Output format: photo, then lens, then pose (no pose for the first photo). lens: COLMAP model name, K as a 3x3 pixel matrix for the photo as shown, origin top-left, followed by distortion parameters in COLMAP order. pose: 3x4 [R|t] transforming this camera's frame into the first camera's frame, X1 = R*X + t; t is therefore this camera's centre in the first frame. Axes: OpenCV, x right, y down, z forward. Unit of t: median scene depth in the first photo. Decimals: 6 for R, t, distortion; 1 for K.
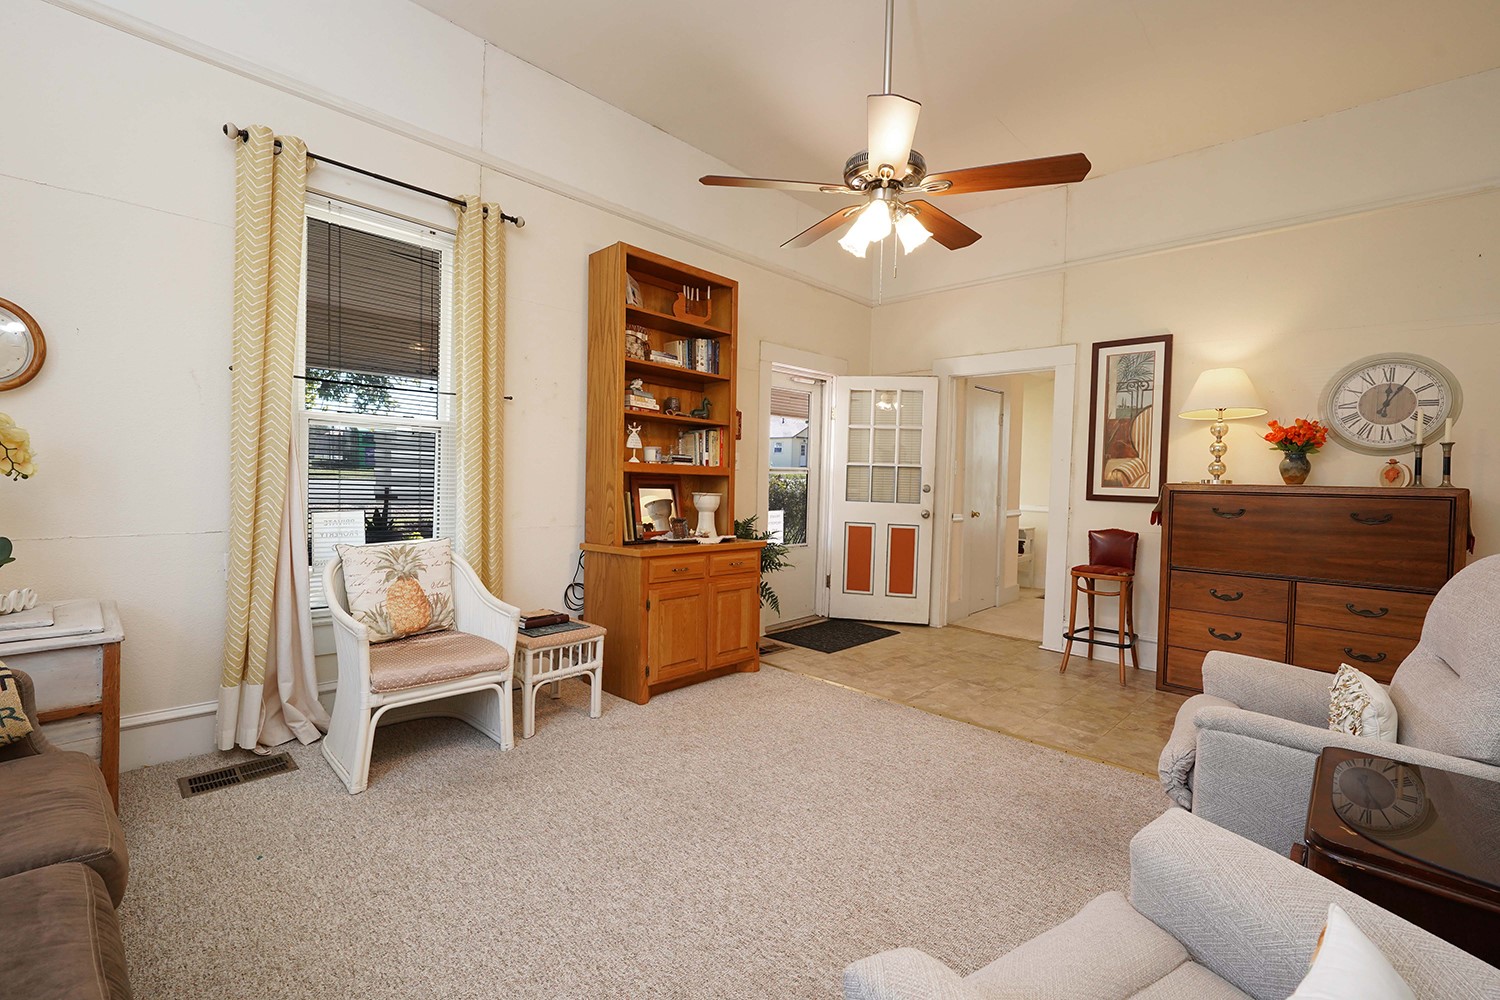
lens RADIAL K [[660.3, 0, 749.9], [0, 660.3, 491.3], [0, 0, 1]] dist [-0.000669, 0.000137]
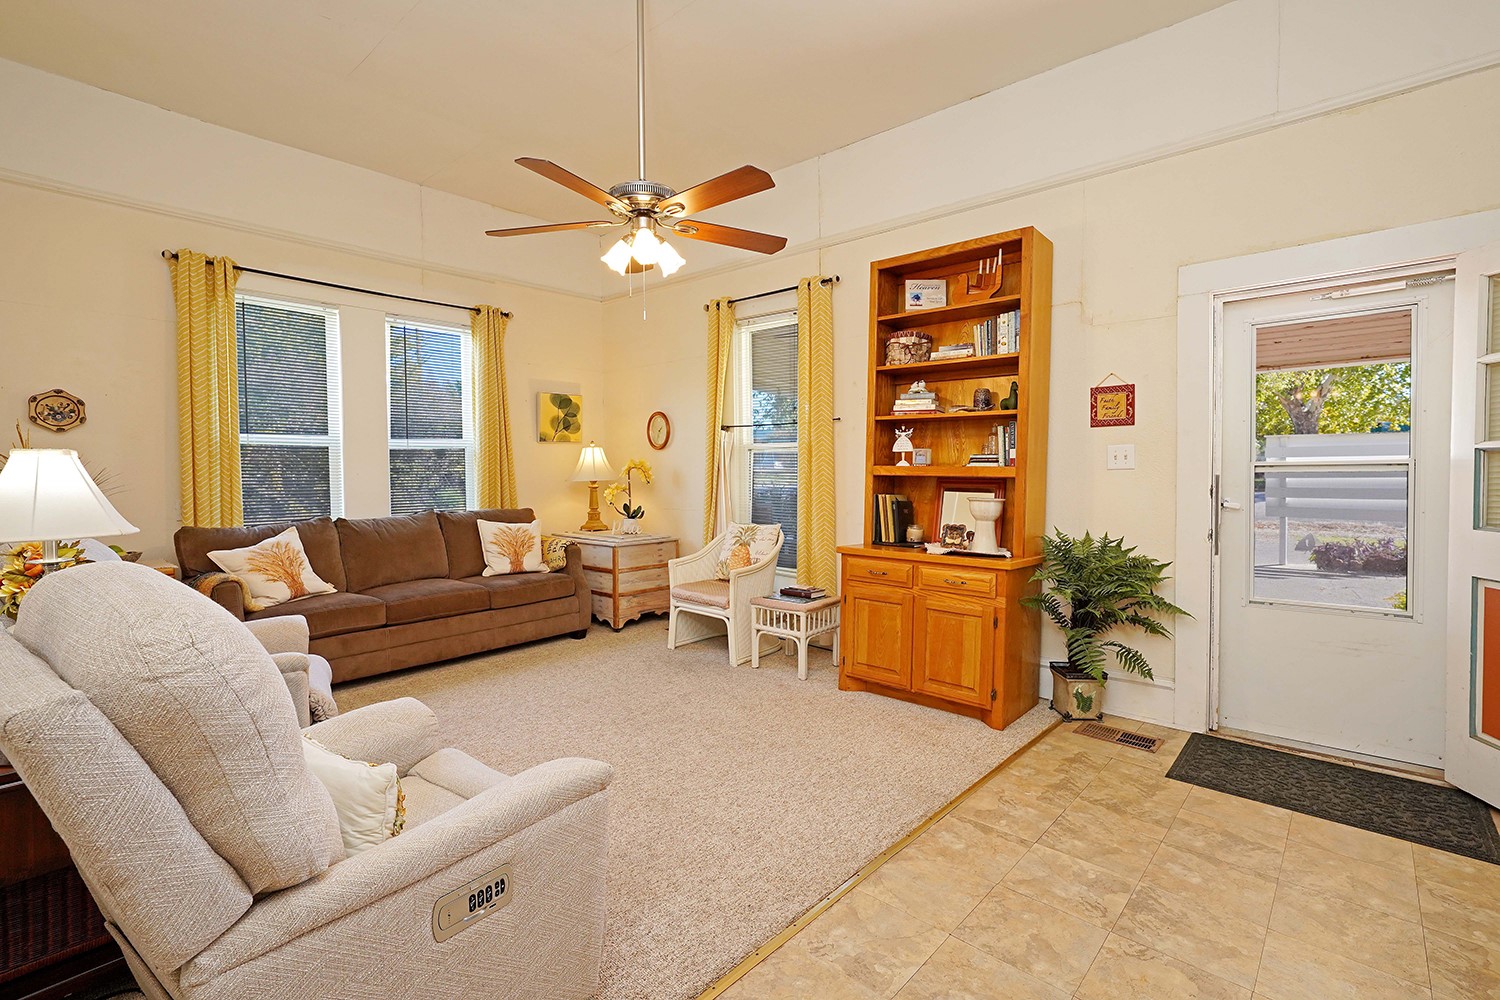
lens RADIAL K [[681.2, 0, 747.0], [0, 681.2, 493.3], [0, 0, 1]] dist [-0.001307, 0.000049]
pose [[0.033178, 0.006507, -0.999428, 0.959276], [-0.023256, 0.999713, 0.005737, -0.002257], [0.999179, 0.023052, 0.033320, 0.810477]]
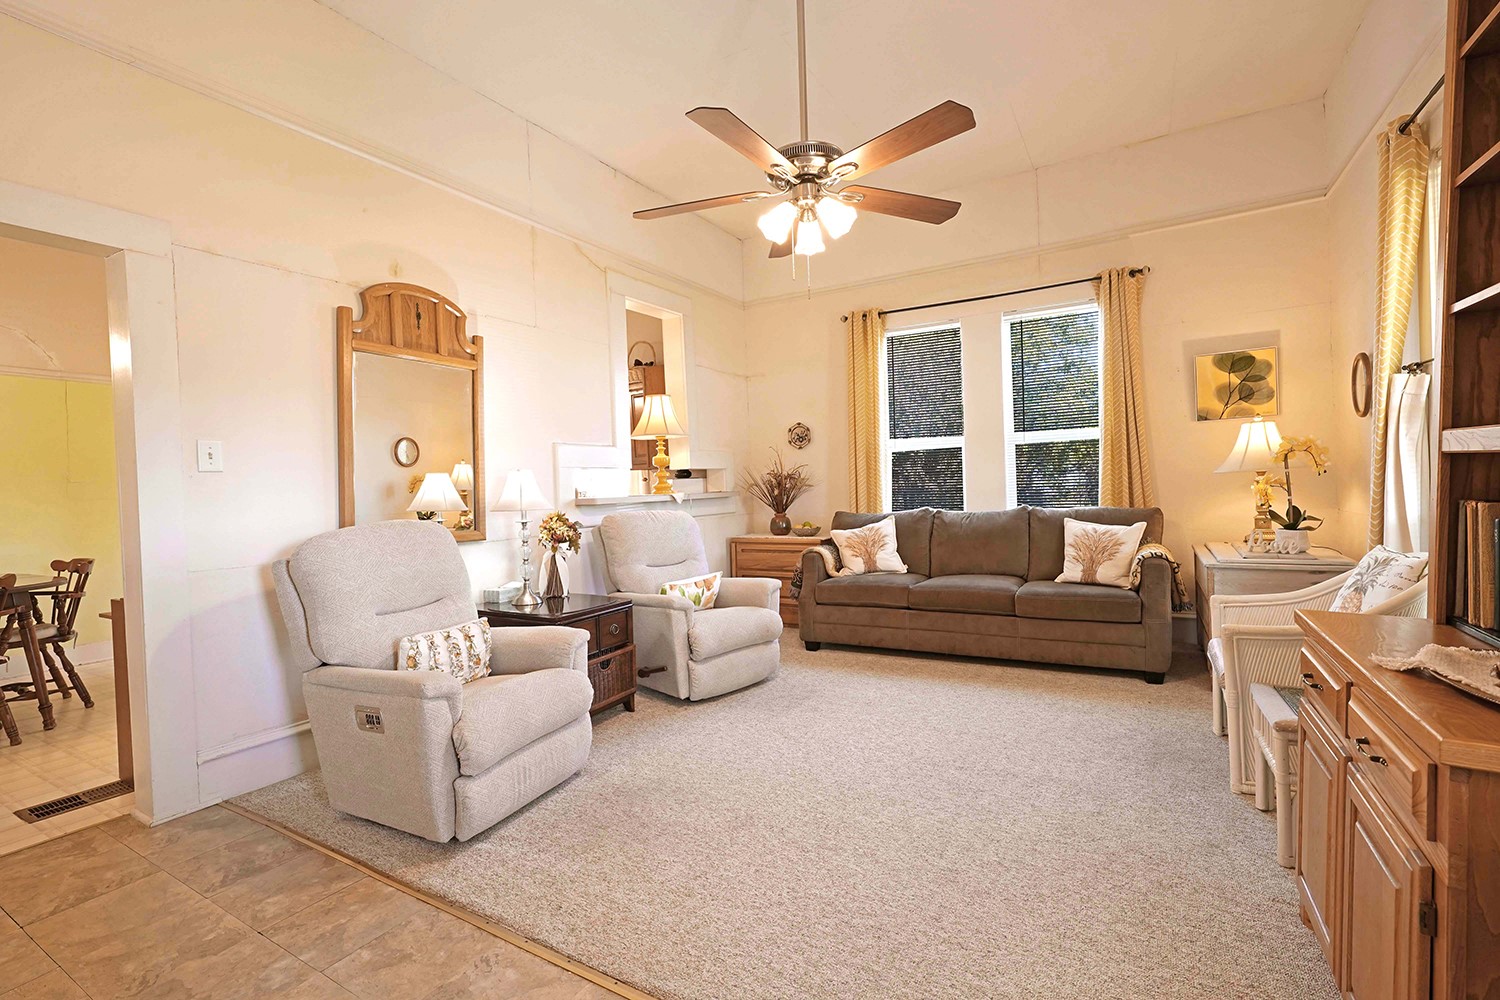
lens RADIAL K [[681.2, 0, 747.0], [0, 681.2, 493.3], [0, 0, 1]] dist [-0.001307, 0.000049]
pose [[-0.971971, 0.009326, -0.234916, 0.376430], [0.000222, 0.999249, 0.038750, -0.022507], [0.235101, 0.037612, -0.971243, 1.411628]]
